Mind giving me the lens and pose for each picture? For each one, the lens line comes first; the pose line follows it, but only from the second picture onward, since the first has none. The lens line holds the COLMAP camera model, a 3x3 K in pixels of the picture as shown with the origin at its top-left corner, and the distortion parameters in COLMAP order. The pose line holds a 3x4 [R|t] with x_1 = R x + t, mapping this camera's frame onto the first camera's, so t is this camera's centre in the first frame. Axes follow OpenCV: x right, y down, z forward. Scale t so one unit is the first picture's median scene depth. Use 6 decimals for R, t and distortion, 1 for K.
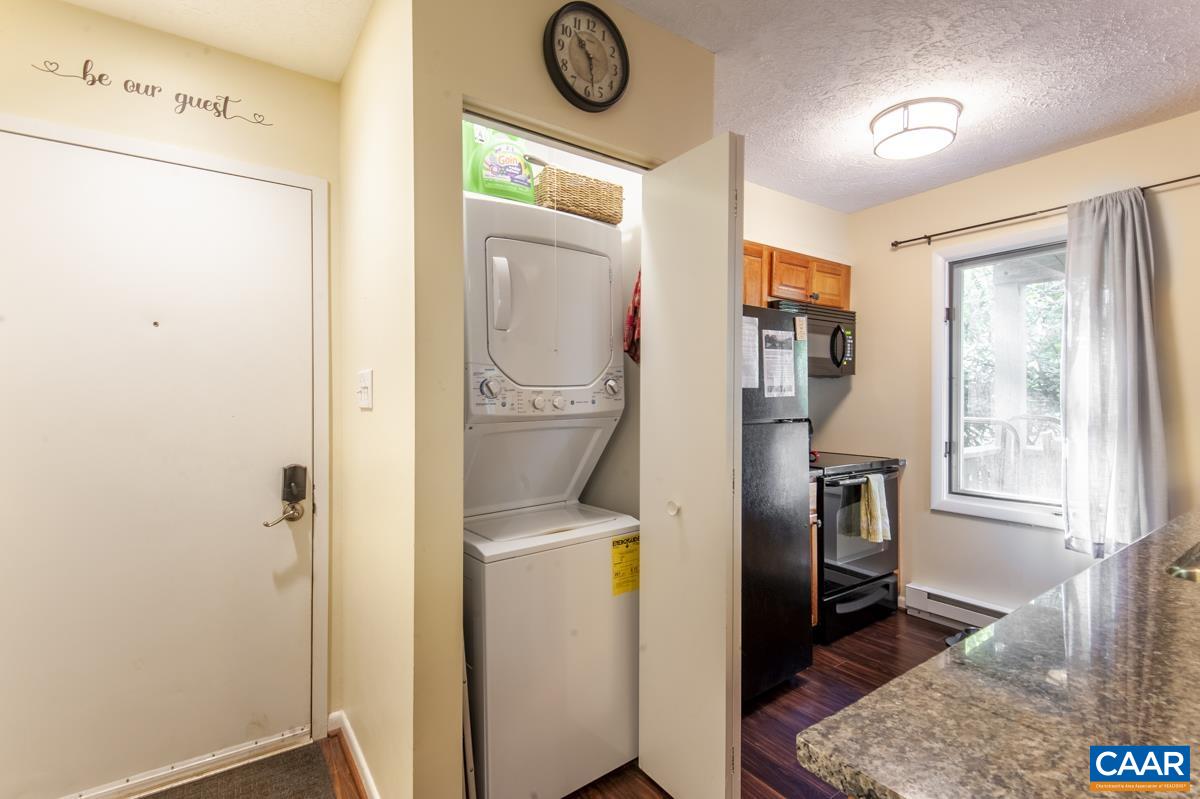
lens RADIAL K [[548.6, 0, 592.4], [0, 548.6, 396.7], [0, 0, 1]] dist [0.020130, -0.005960]
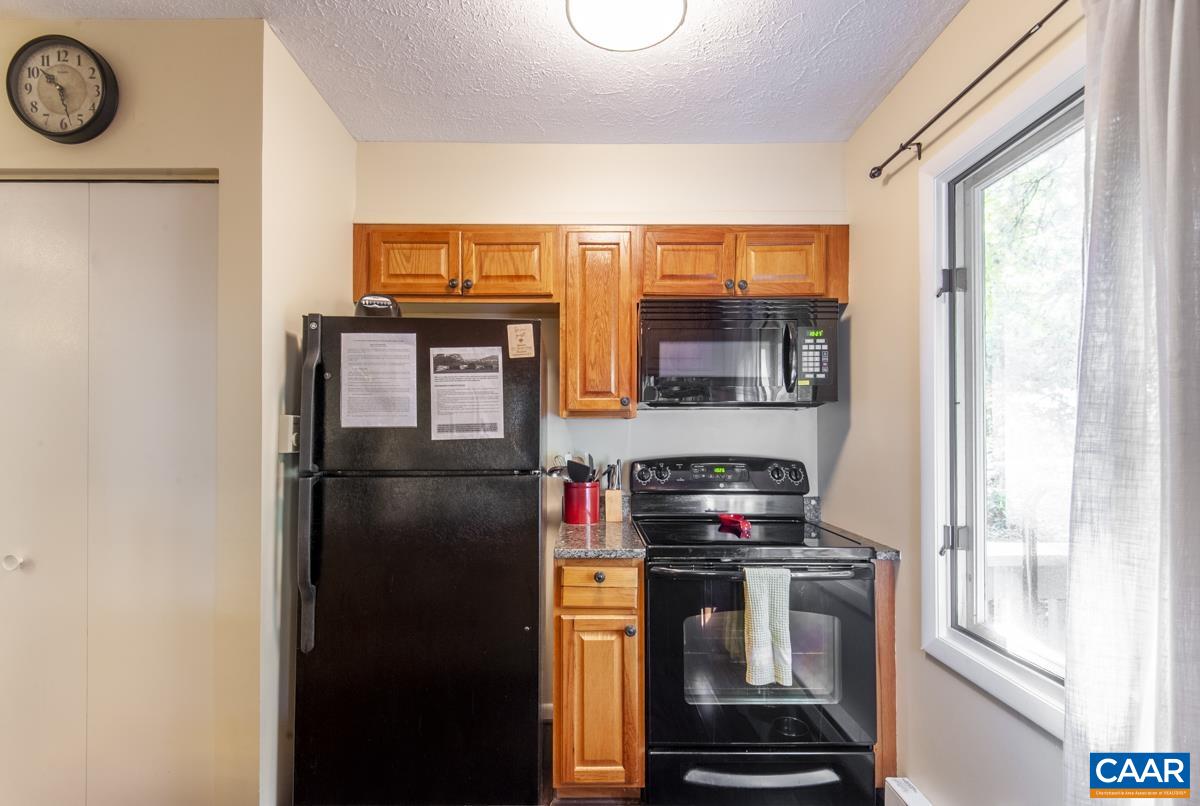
lens RADIAL K [[548.6, 0, 591.7], [0, 548.6, 421.1], [0, 0, 1]] dist [0.020130, -0.005960]
pose [[0.815845, -0.010262, -0.578180, 0.732634], [-0.000499, 0.999830, -0.018450, -0.008191], [0.578271, 0.015341, 0.815701, 0.418615]]
